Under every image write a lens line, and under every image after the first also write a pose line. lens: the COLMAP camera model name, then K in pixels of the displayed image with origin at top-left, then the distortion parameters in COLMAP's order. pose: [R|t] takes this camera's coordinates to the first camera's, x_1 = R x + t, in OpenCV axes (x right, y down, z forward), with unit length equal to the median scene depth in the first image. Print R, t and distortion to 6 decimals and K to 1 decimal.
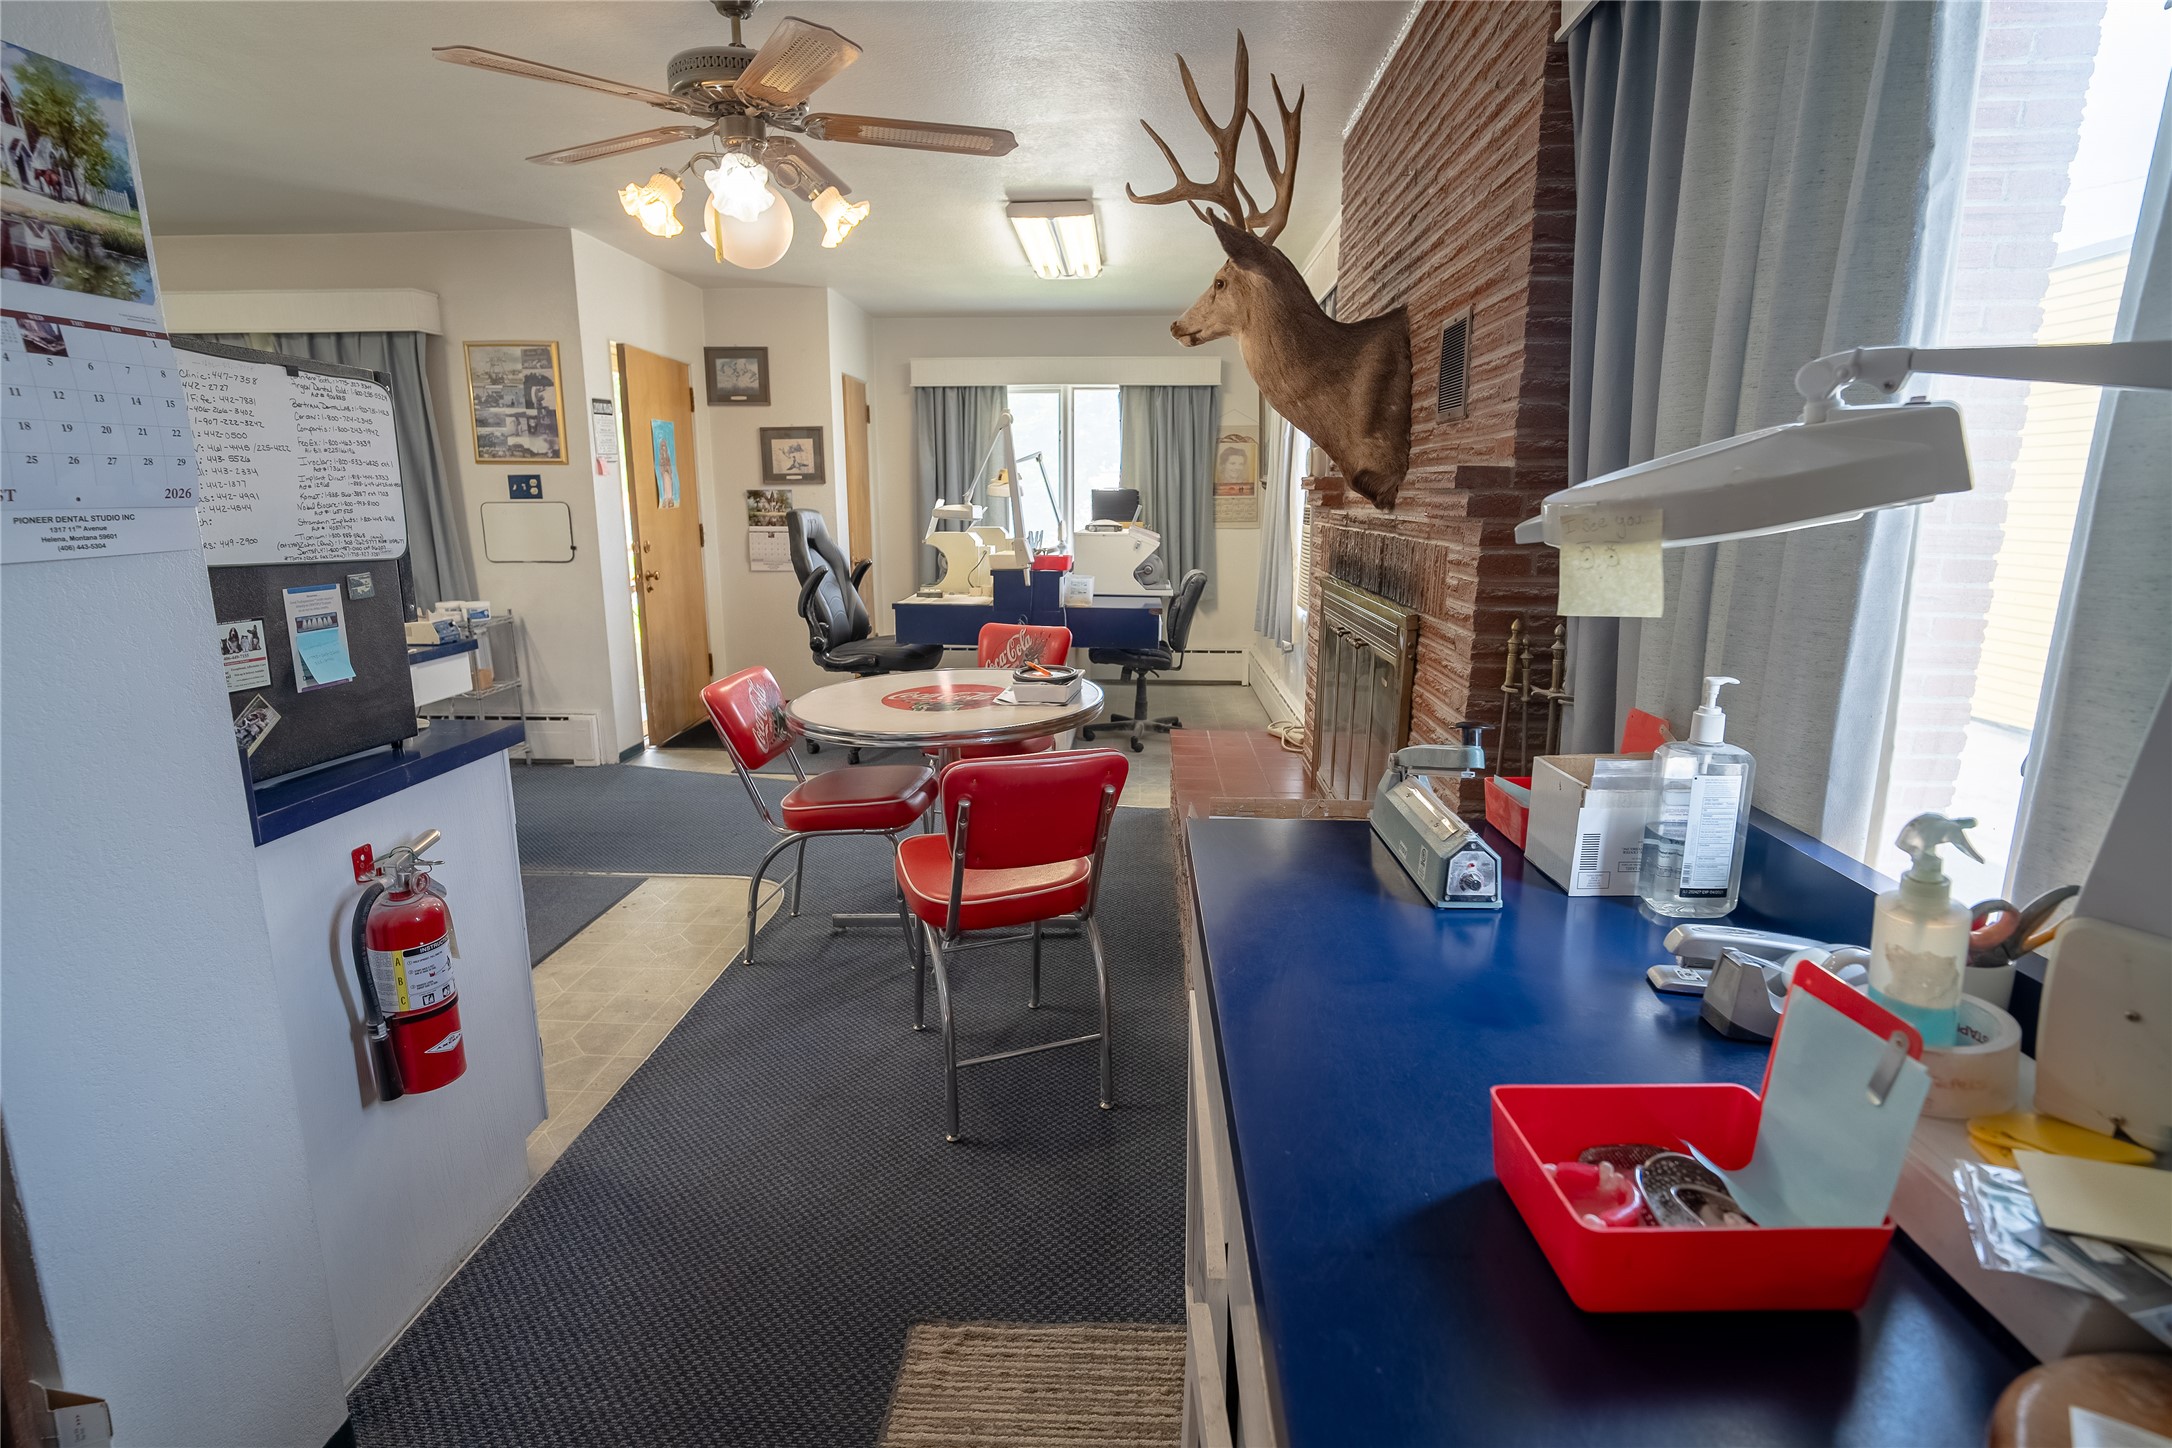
lens RADIAL K [[1033.6, 0, 1092.2], [0, 1033.6, 707.9], [0, 0, 1]] dist [-0.018526, 0.007247]
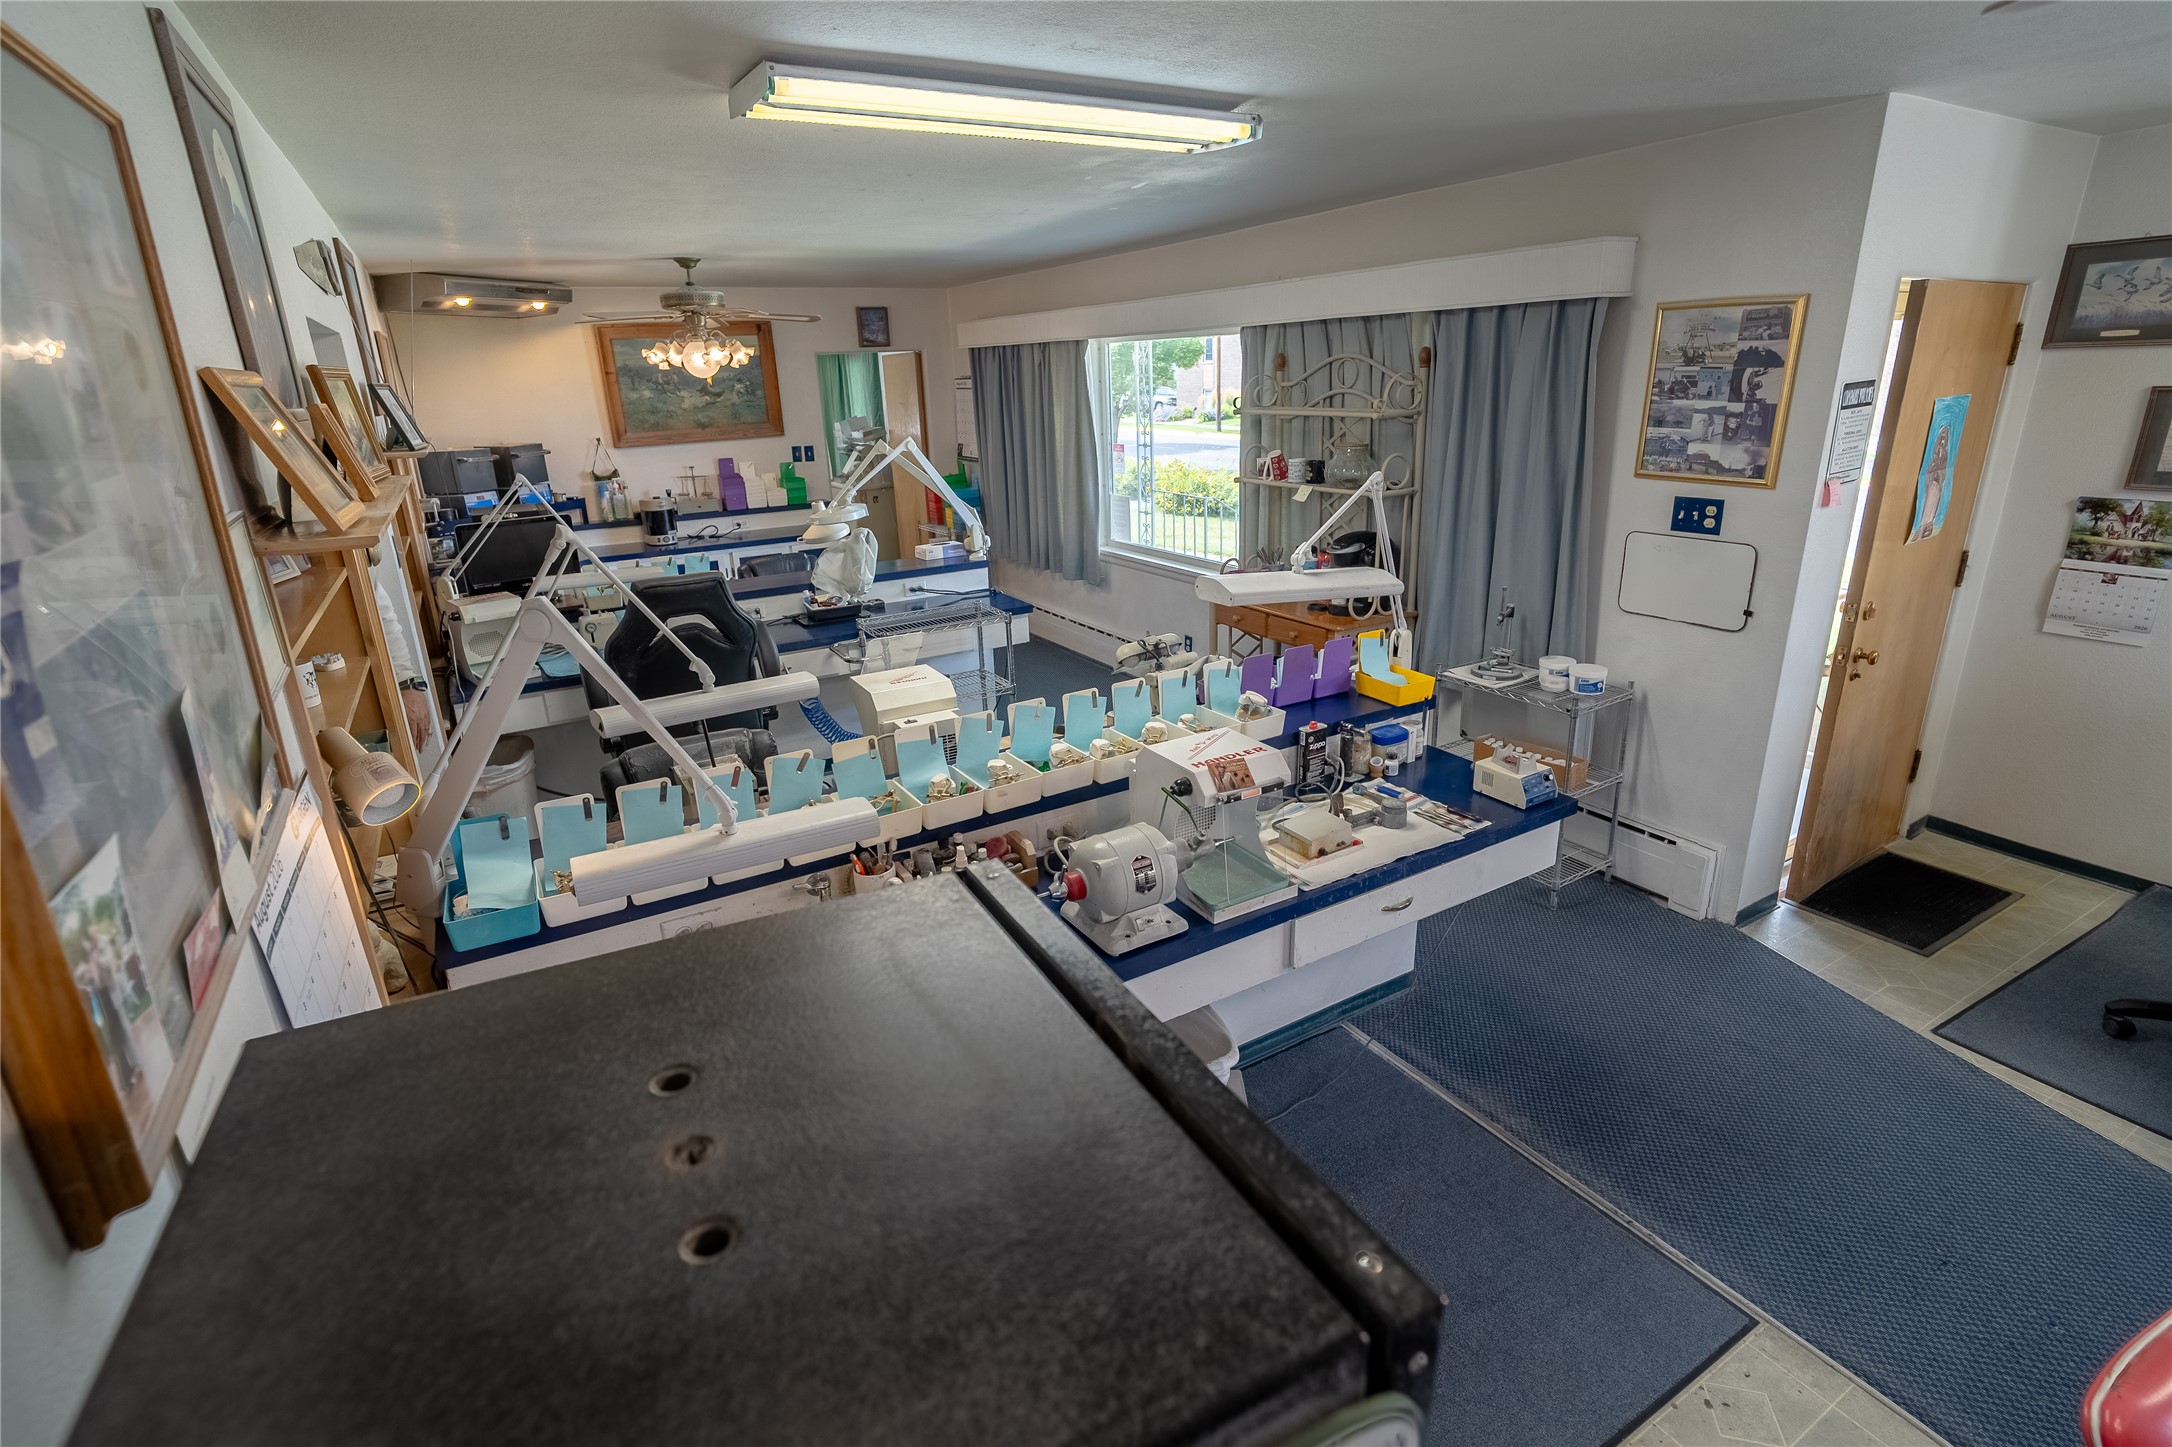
lens RADIAL K [[1033.6, 0, 1080.4], [0, 1033.6, 720.8], [0, 0, 1]] dist [-0.018526, 0.007247]
pose [[0.548872, 0.244113, -0.799468, -0.197234], [-0.135370, 0.969741, 0.203168, -0.166535], [0.824873, -0.003289, 0.565309, 0.274607]]
